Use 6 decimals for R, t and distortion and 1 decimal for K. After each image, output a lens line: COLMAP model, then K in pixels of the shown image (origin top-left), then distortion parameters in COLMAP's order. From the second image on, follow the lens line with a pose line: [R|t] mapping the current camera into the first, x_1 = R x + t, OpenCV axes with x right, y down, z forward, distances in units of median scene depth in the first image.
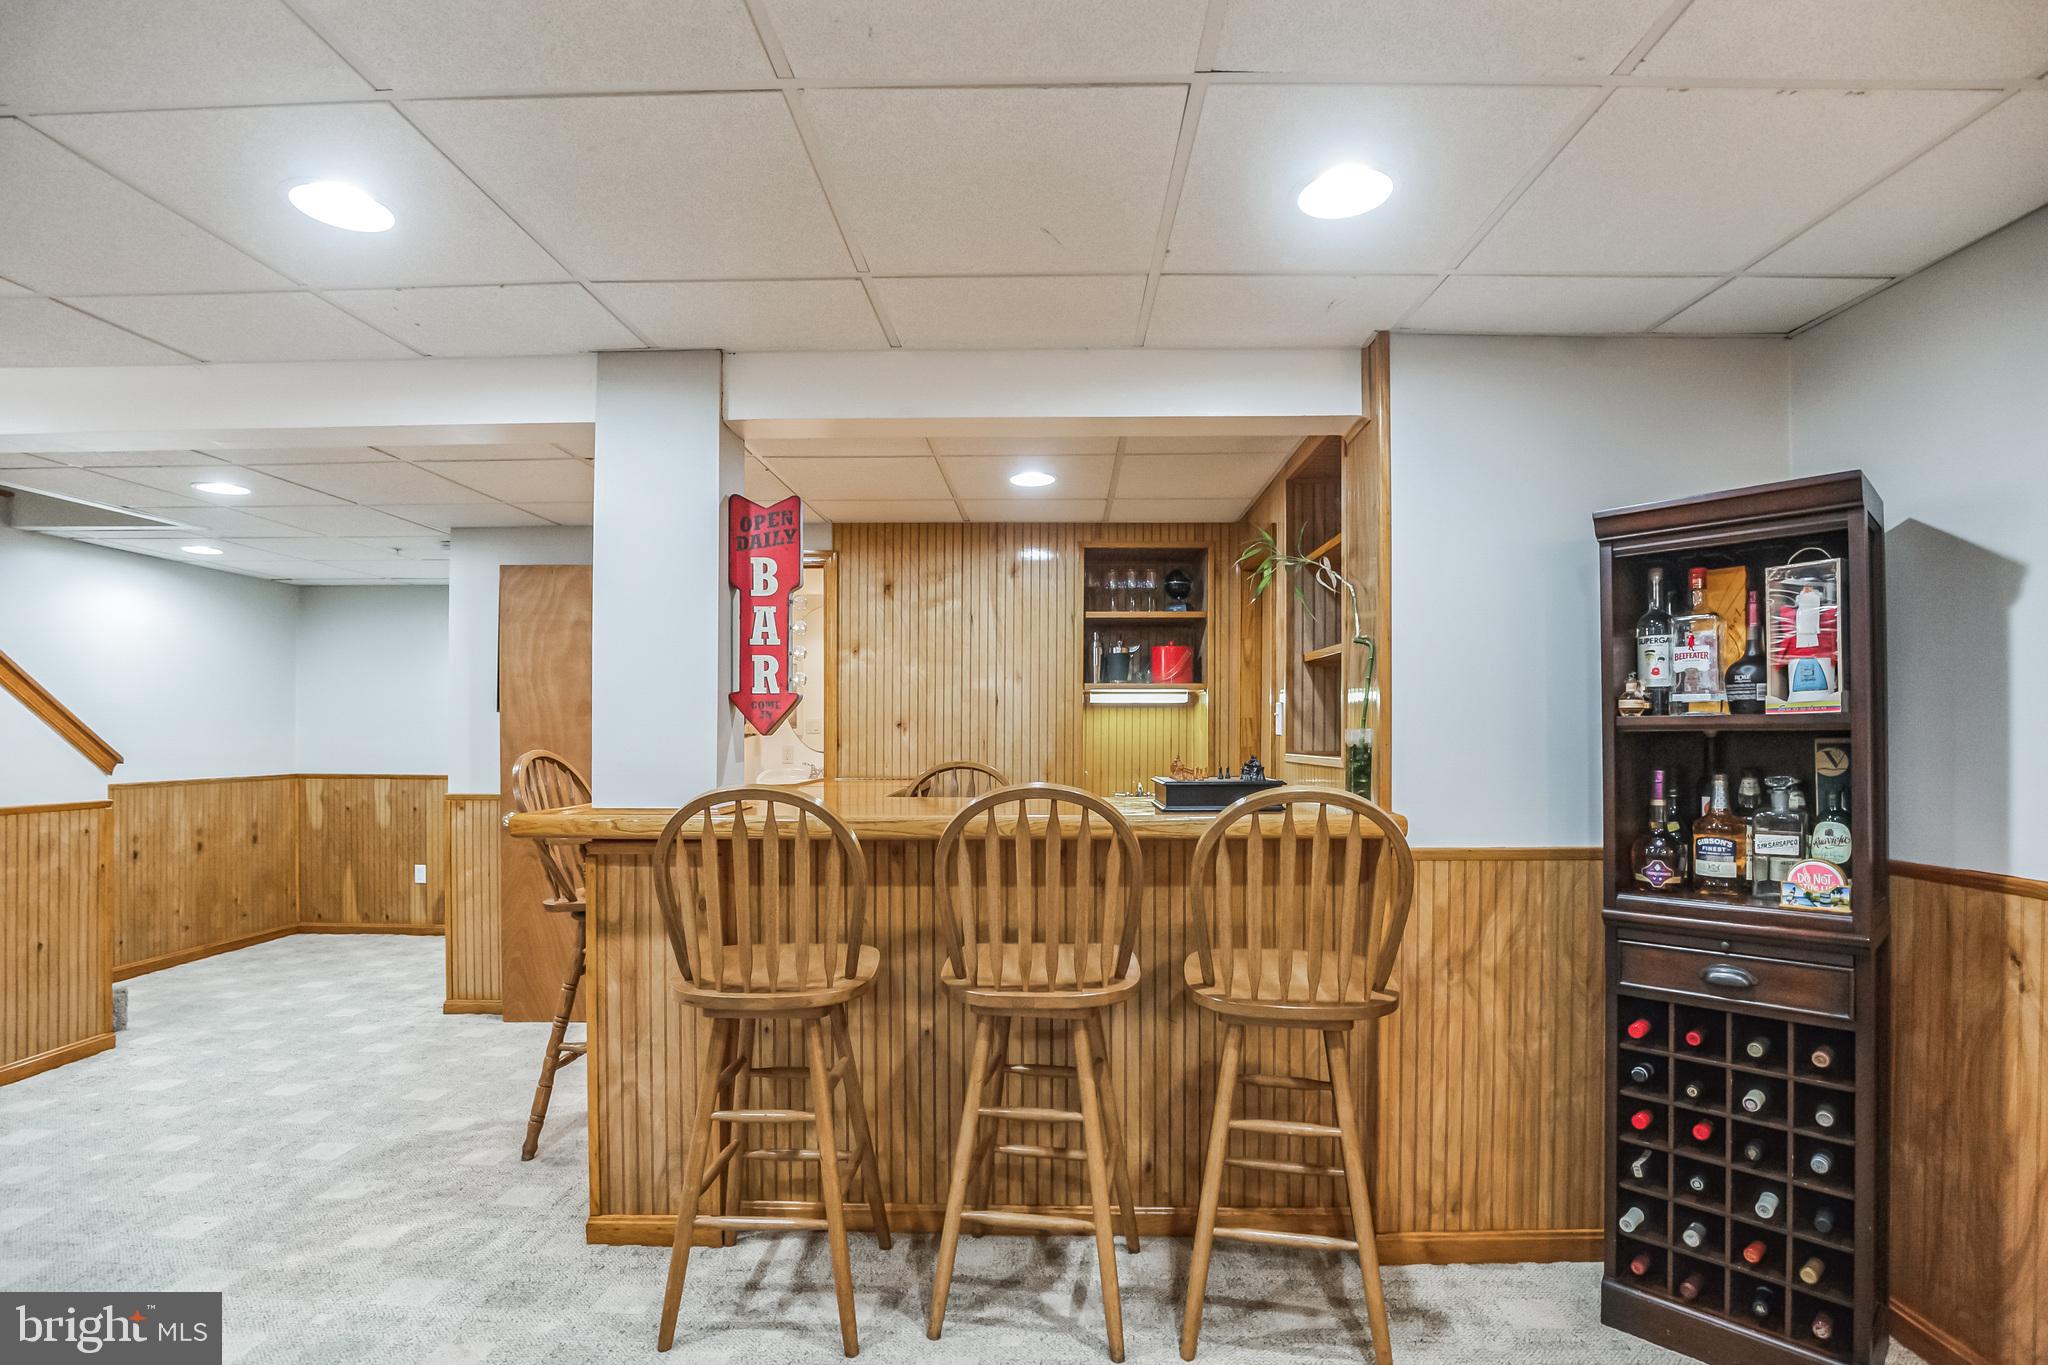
lens RADIAL K [[947.7, 0, 1037.7], [0, 947.7, 725.3], [0, 0, 1]] dist [-0.030055, 0.003119]
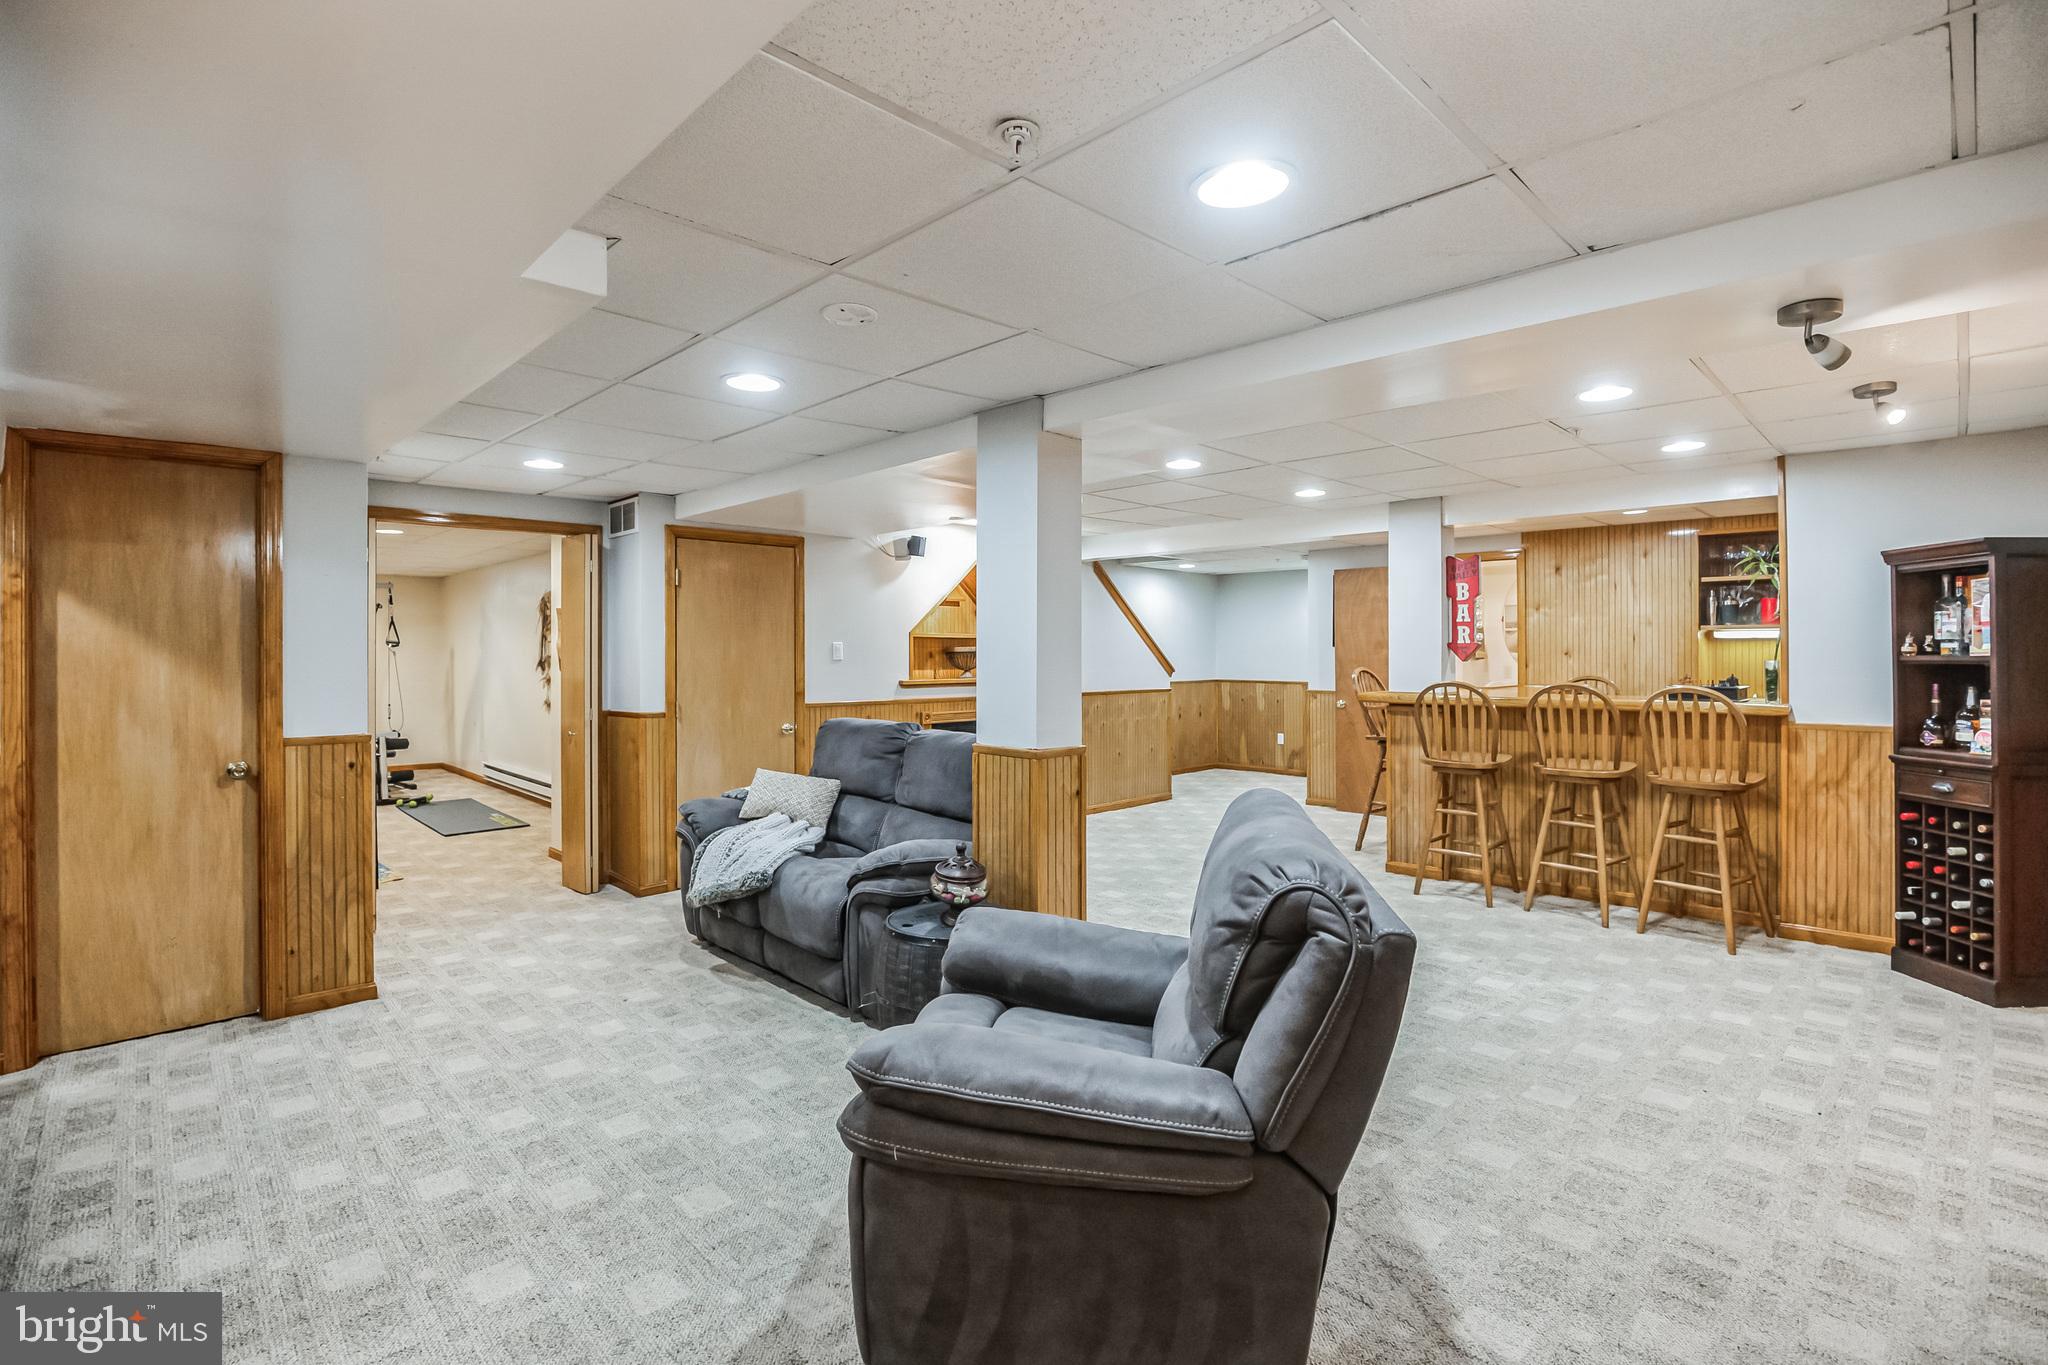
lens RADIAL K [[947.7, 0, 1041.1], [0, 947.7, 653.3], [0, 0, 1]] dist [-0.030055, 0.003119]
pose [[0.717499, -0.001130, -0.696558, 0.554551], [0.008996, 0.999930, 0.007645, -0.036398], [0.696501, -0.011751, 0.717459, -1.314086]]
